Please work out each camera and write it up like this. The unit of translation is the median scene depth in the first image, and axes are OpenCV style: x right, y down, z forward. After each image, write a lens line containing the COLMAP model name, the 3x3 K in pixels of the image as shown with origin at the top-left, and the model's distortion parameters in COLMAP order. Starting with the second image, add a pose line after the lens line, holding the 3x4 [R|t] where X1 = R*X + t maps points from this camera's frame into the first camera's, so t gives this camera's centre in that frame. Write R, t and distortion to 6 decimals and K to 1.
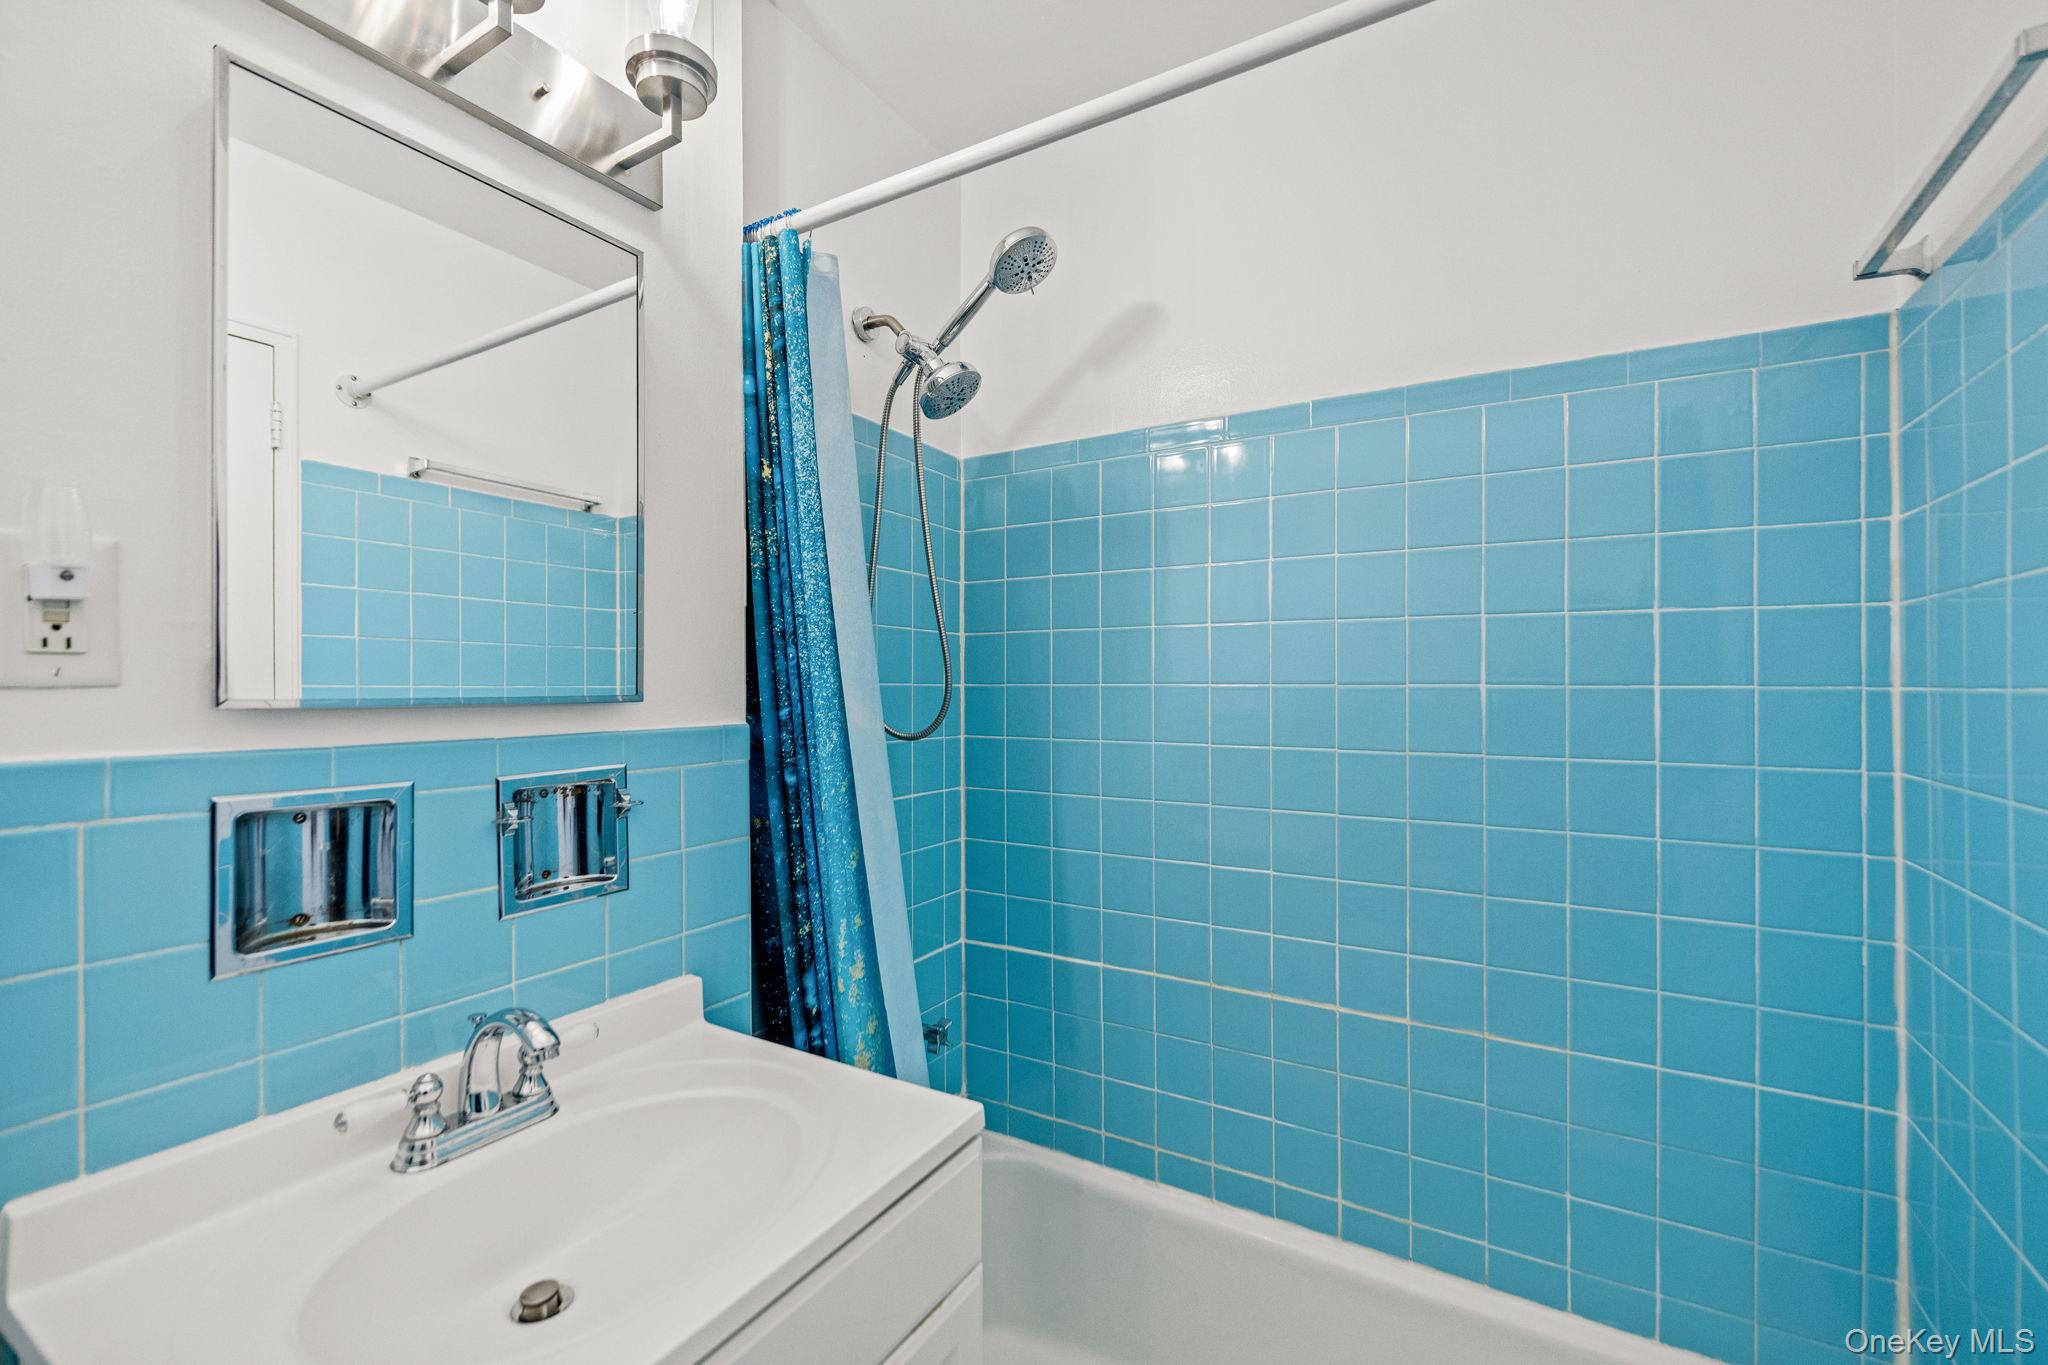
lens RADIAL K [[877.2, 0, 1017.6], [0, 877.2, 686.0], [0, 0, 1]] dist [0.001834, -0.000356]
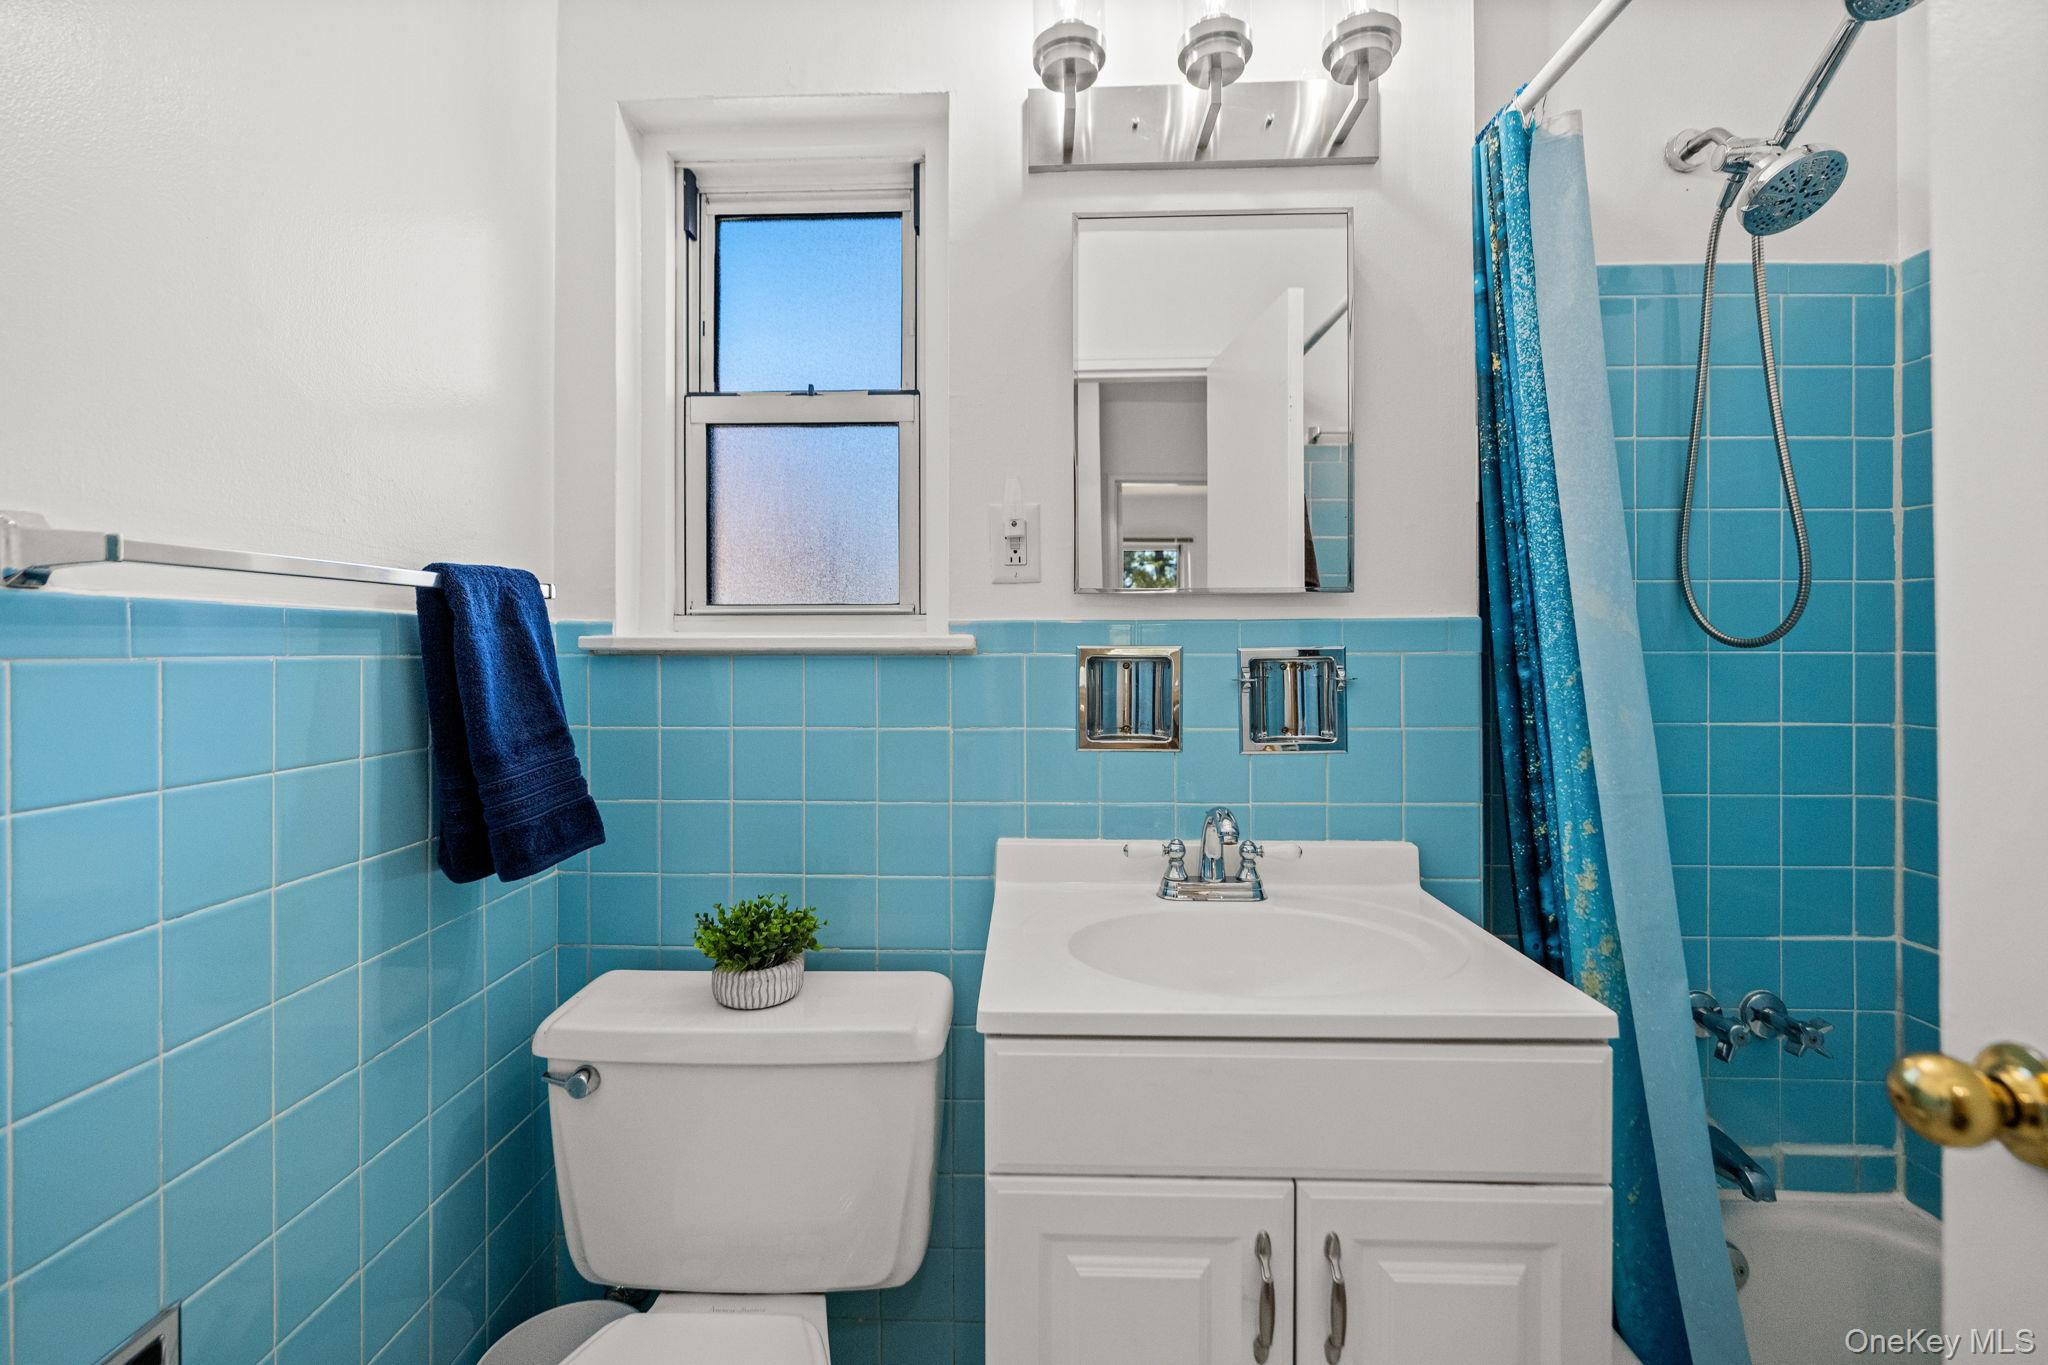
lens RADIAL K [[877.2, 0, 989.7], [0, 877.2, 651.5], [0, 0, 1]] dist [0.001834, -0.000356]
pose [[0.468818, 0.009698, -0.883242, 0.336462], [-0.001225, 0.999946, 0.010329, 0.075084], [0.883294, -0.003761, 0.468805, 0.017139]]
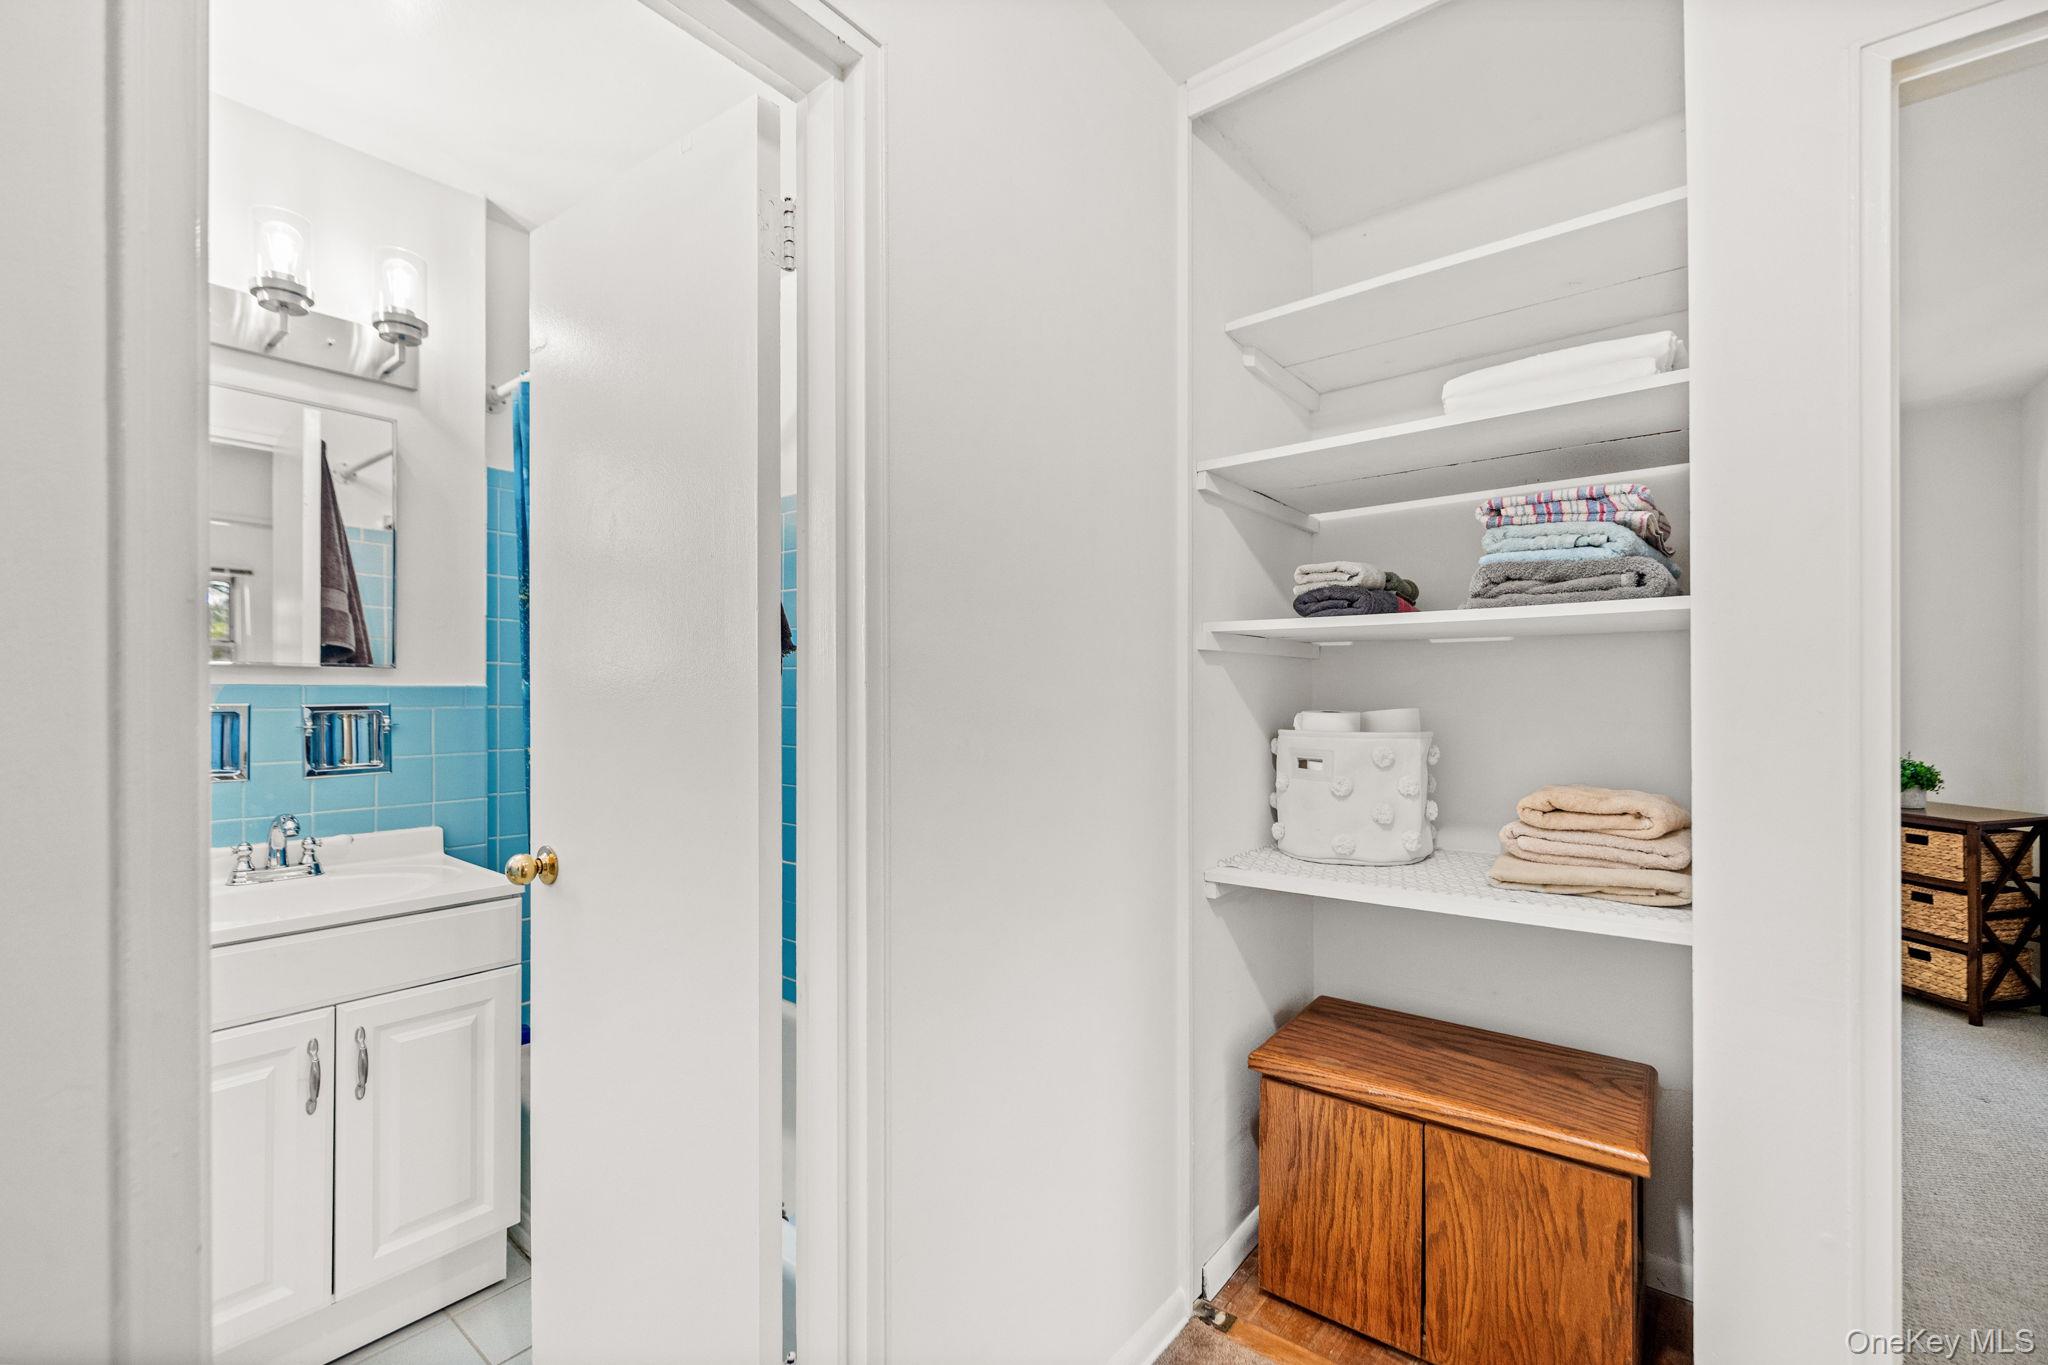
lens RADIAL K [[845.3, 0, 1030.1], [0, 845.3, 689.4], [0, 0, 1]] dist [-0.003924, -0.000454]
pose [[0.994240, 0.011767, -0.106530, 0.927879], [-0.011725, 0.999931, 0.001020, 0.039313], [0.106535, 0.000235, 0.994309, -0.516356]]
